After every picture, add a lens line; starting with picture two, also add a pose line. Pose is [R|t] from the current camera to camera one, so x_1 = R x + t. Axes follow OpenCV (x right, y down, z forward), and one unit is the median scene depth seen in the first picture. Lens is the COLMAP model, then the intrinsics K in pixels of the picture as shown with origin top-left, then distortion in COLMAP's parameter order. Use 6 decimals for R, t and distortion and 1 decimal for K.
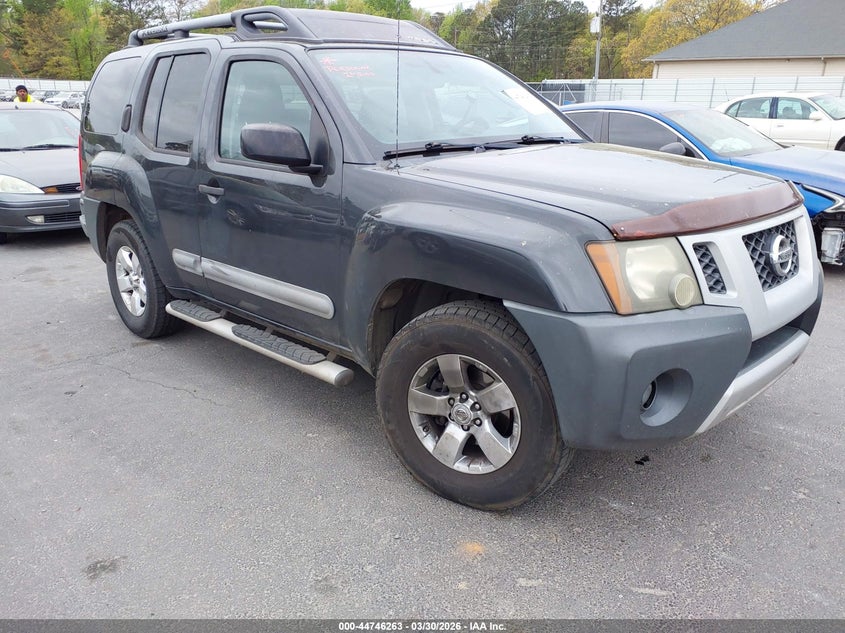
lens RADIAL K [[574.5, 0, 422.5], [0, 574.5, 316.5], [0, 0, 1]] dist [0.006220, -0.000213]
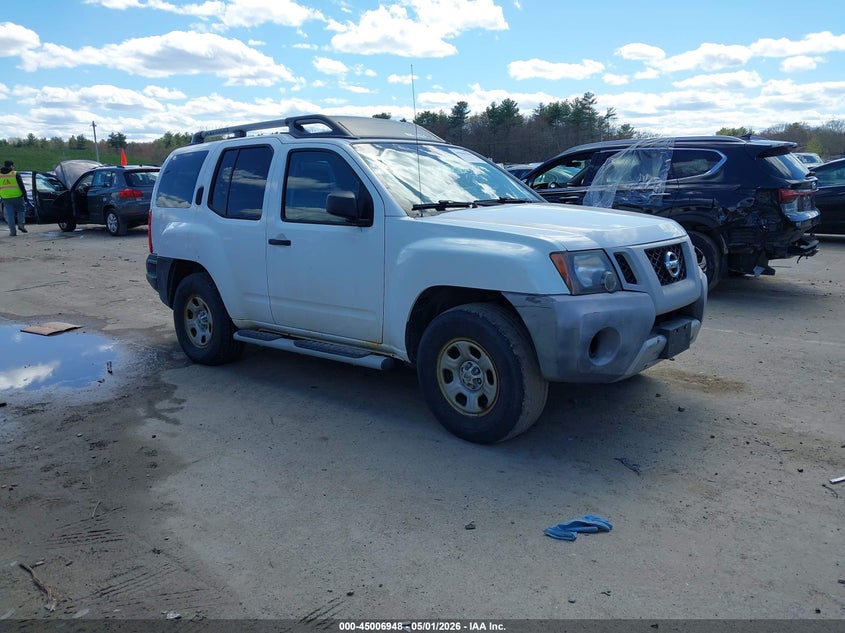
lens RADIAL K [[574.5, 0, 422.5], [0, 574.5, 316.5], [0, 0, 1]] dist [0.006220, -0.000213]
pose [[0.997087, -0.034646, 0.067957, -0.157294], [0.043624, 0.989827, -0.135426, 0.208903], [-0.062574, 0.137996, 0.988454, -0.464862]]
